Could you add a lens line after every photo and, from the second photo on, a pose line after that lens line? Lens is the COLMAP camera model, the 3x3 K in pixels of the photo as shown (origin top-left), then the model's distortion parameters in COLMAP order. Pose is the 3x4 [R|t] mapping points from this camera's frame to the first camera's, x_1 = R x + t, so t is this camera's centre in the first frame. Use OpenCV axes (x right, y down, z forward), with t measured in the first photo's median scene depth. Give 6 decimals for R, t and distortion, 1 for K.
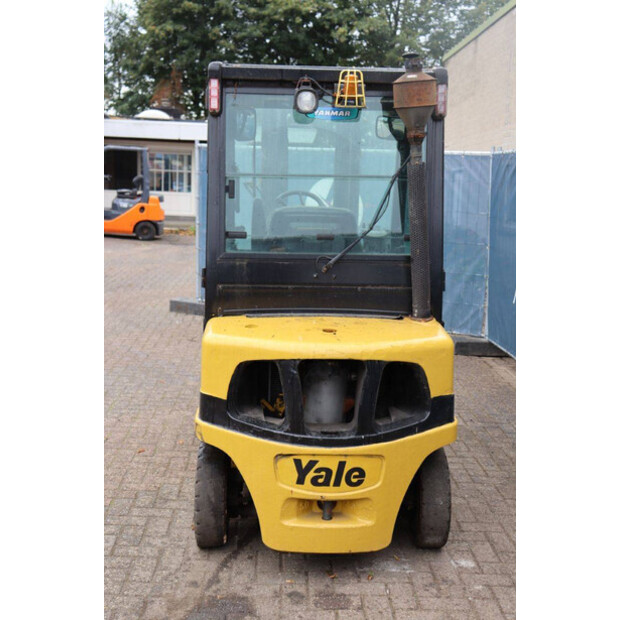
lens RADIAL K [[823.2, 0, 325.1], [0, 823.2, 304.6], [0, 0, 1]] dist [0.068867, 0.000000]
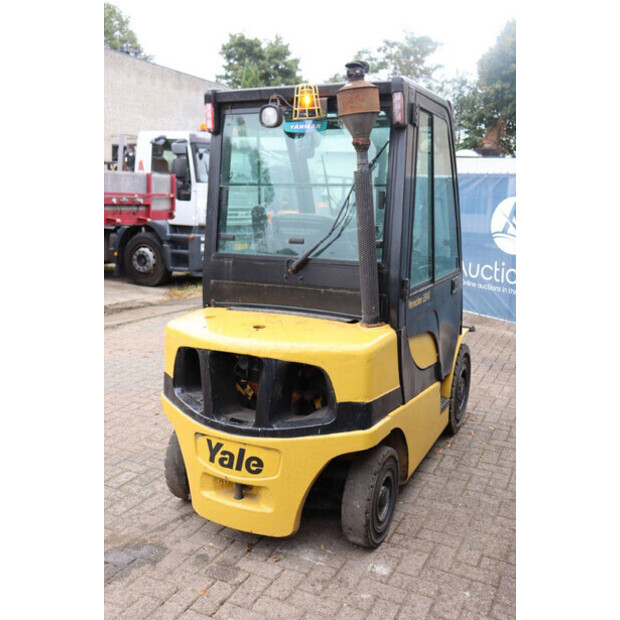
lens RADIAL K [[633.6, 0, 322.6], [0, 633.6, 309.1], [0, 0, 1]] dist [-0.029579, 0.000000]
pose [[0.886864, 0.076283, -0.455690, 0.466716], [-0.071435, 0.997055, 0.027882, -0.021251], [0.456475, 0.007825, 0.889702, 0.308672]]
